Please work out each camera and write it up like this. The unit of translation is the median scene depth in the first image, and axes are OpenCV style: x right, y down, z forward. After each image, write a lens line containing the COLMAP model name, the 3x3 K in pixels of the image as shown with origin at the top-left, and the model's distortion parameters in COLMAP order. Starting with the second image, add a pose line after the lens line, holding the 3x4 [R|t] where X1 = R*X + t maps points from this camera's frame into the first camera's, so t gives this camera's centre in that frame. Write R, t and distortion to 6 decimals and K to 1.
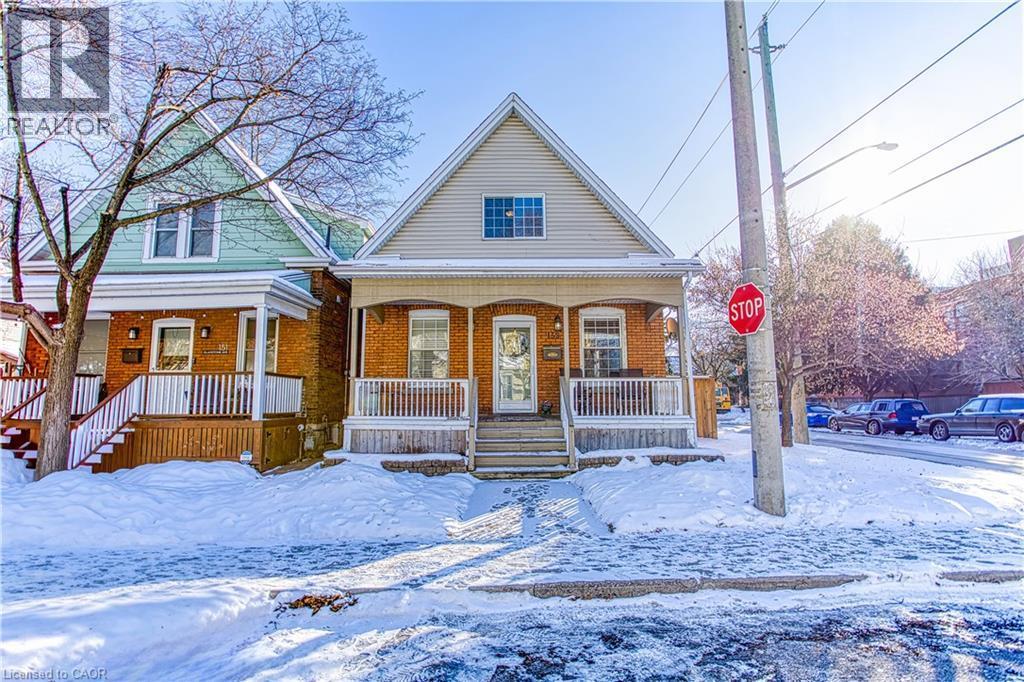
lens RADIAL K [[495.5, 0, 503.5], [0, 495.5, 343.3], [0, 0, 1]] dist [-0.062113, 0.020412]
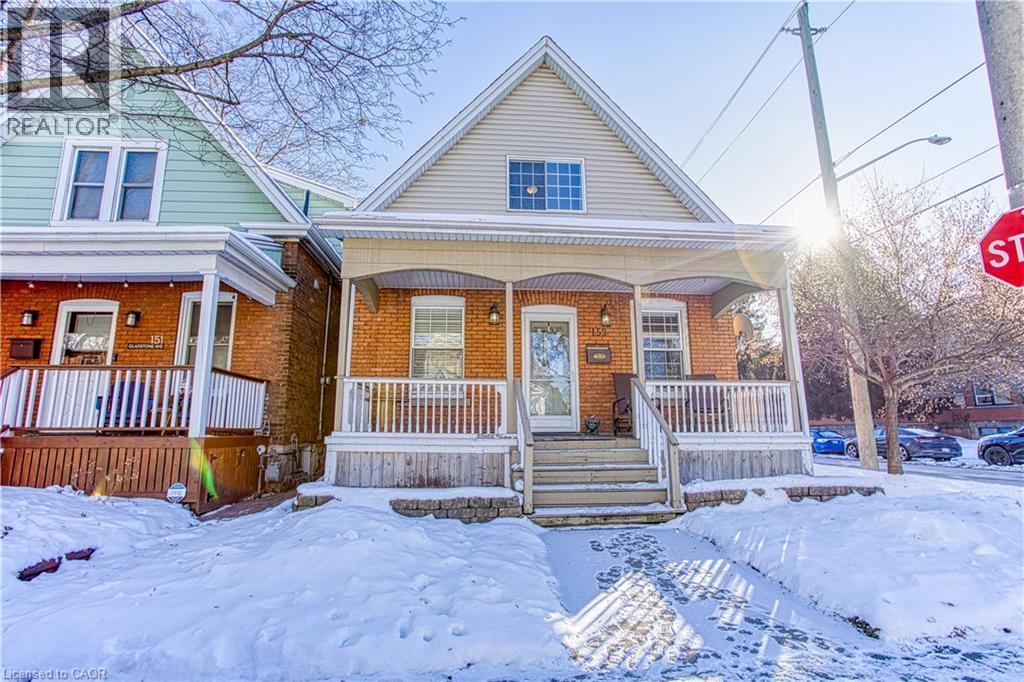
lens RADIAL K [[495.5, 0, 503.5], [0, 495.5, 343.3], [0, 0, 1]] dist [-0.062113, 0.020412]
pose [[0.997483, 0.017304, 0.068760, -0.125254], [-0.013296, 0.998209, -0.058325, 0.060215], [-0.069646, 0.057264, 0.995927, 0.287779]]
